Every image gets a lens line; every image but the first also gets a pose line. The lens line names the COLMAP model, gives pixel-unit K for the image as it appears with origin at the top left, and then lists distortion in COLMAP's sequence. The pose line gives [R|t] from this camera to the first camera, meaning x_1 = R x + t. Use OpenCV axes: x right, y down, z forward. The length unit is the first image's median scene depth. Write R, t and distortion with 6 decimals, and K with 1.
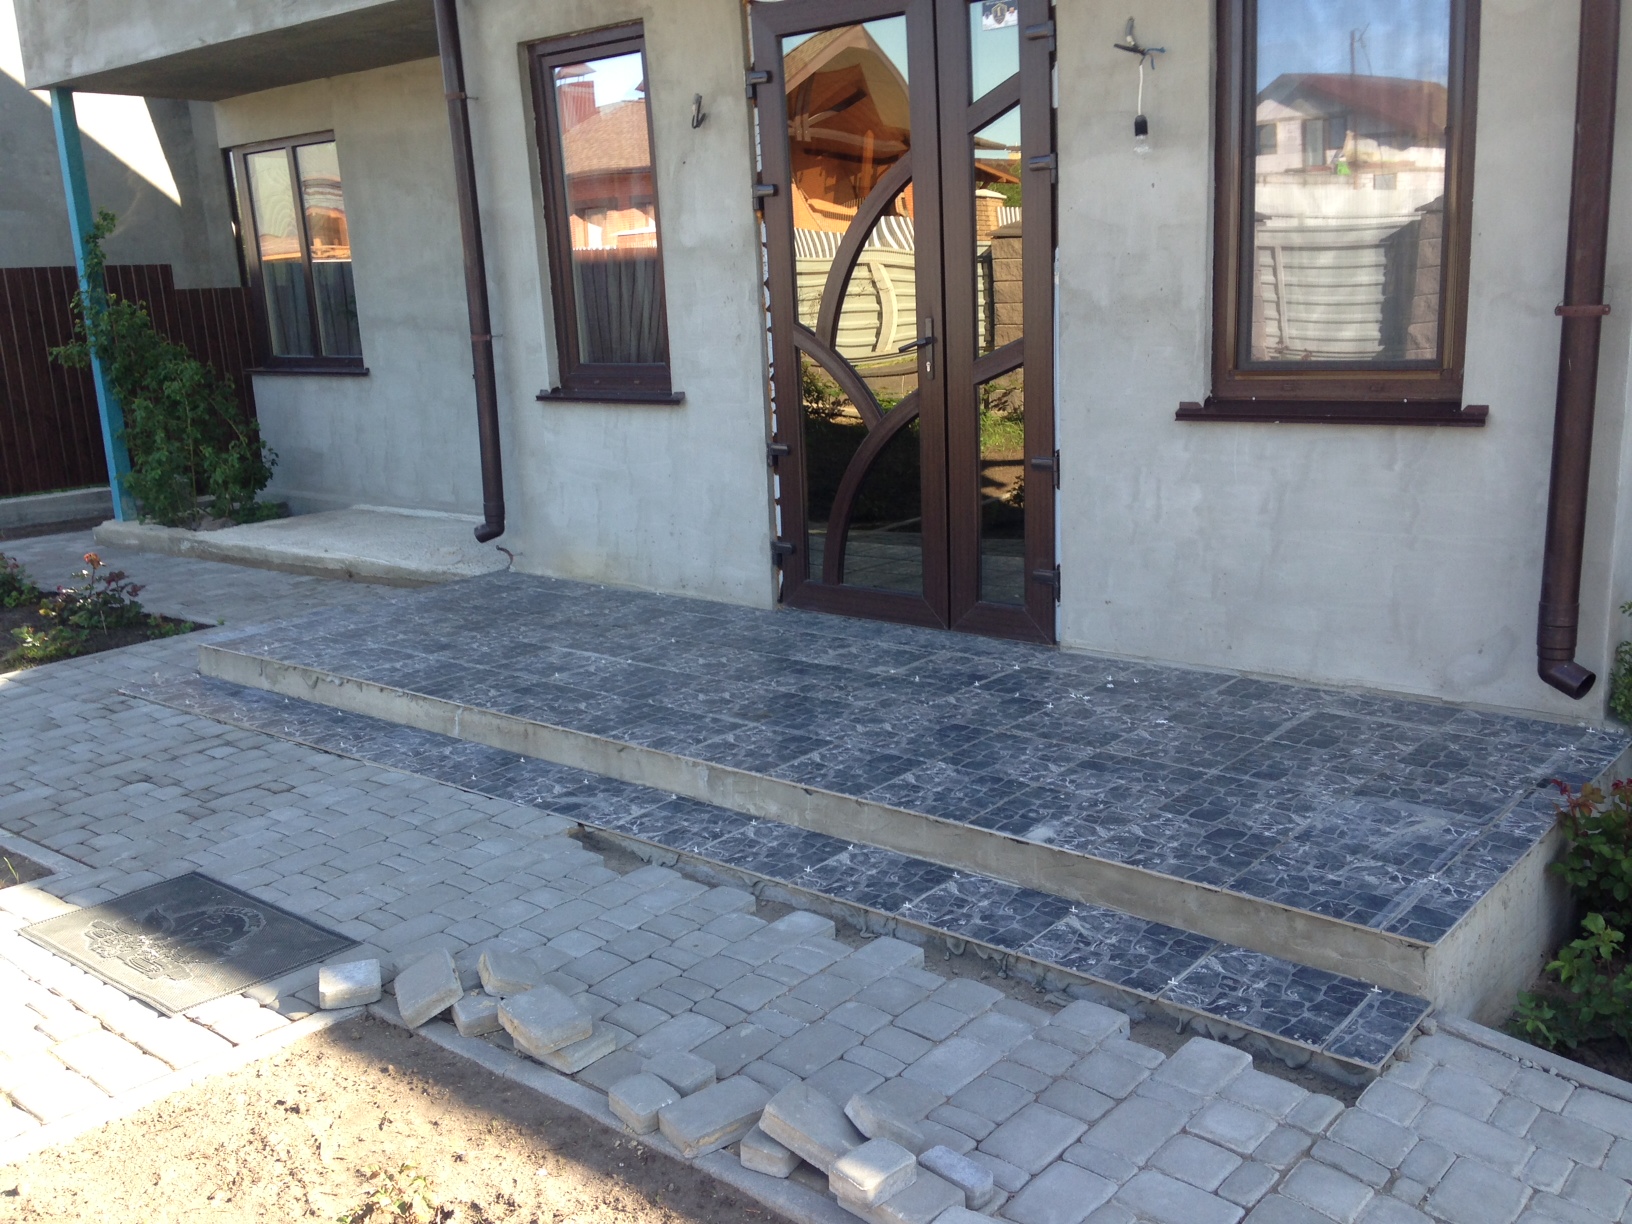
lens RADIAL K [[1435.0, 0, 816.0], [0, 1435.0, 612.0], [0, 0, 1]] dist [0.121068, -0.152417]
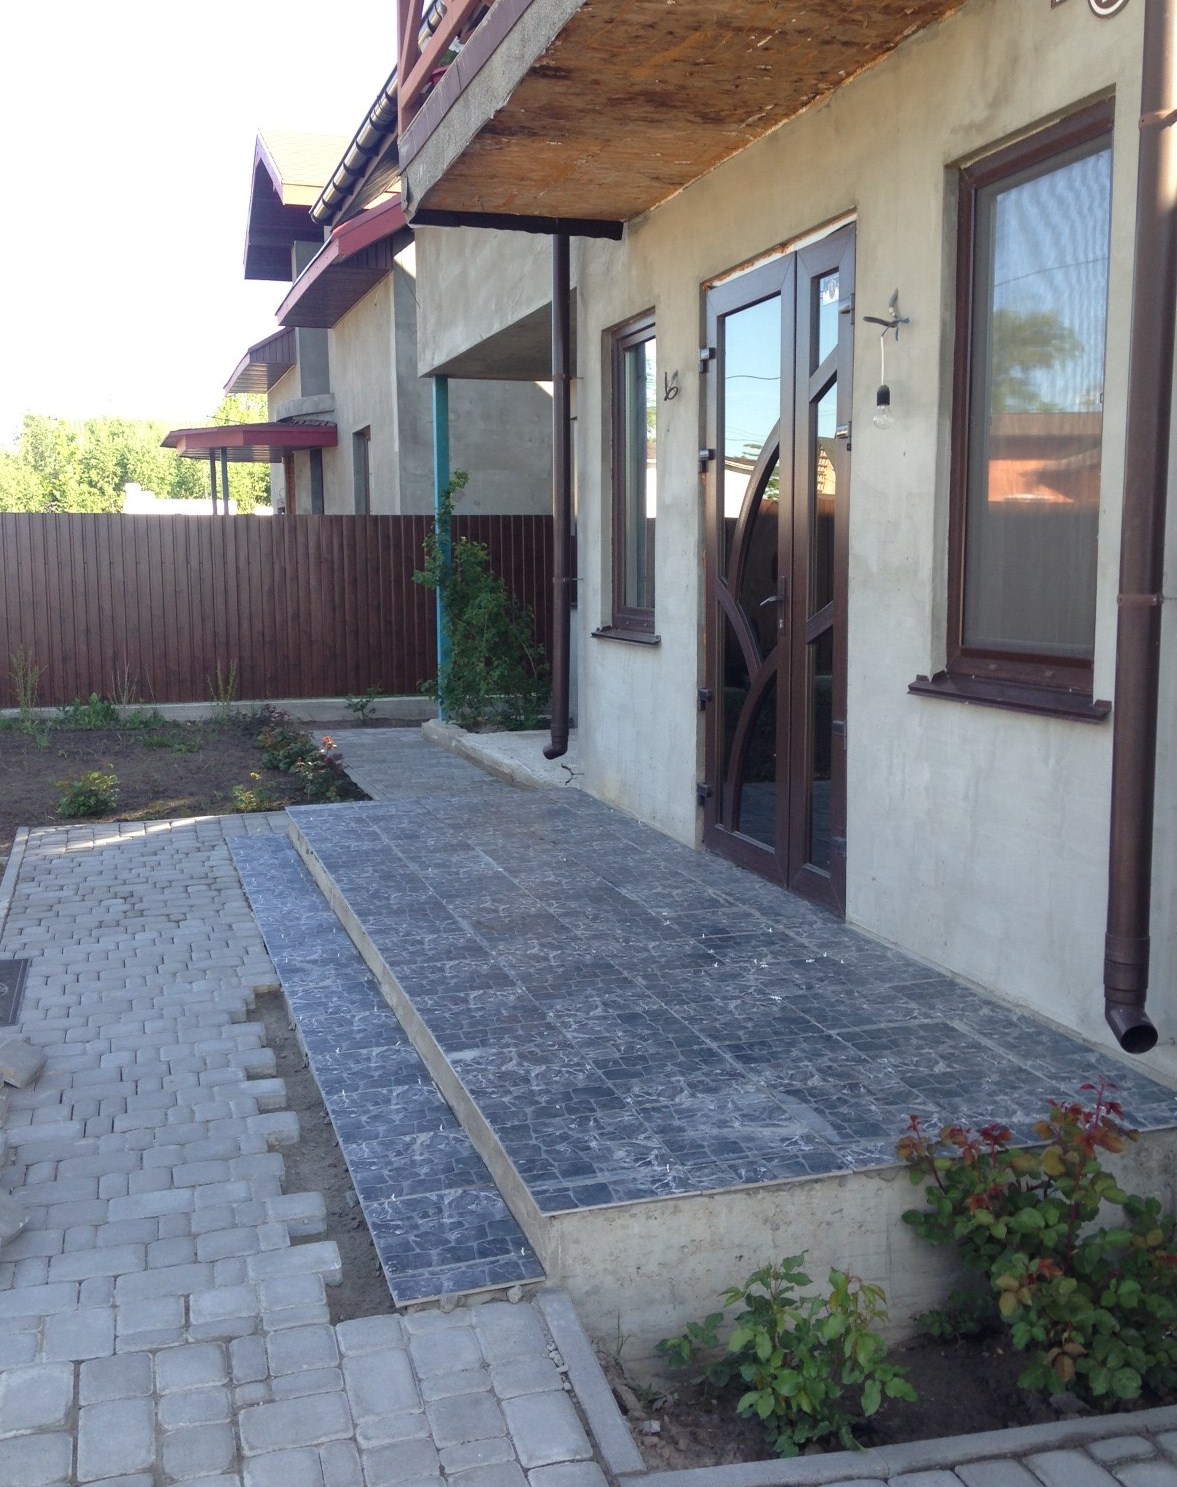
lens RADIAL K [[1461.2, 0, 591.7], [0, 1461.2, 693.7], [0, 0, 1]] dist [0.055595, -0.014973]
pose [[0.847725, 0.088021, -0.523081, 0.606697], [-0.147670, 0.986313, -0.073348, -0.032439], [0.509466, 0.139422, 0.849121, 0.082346]]
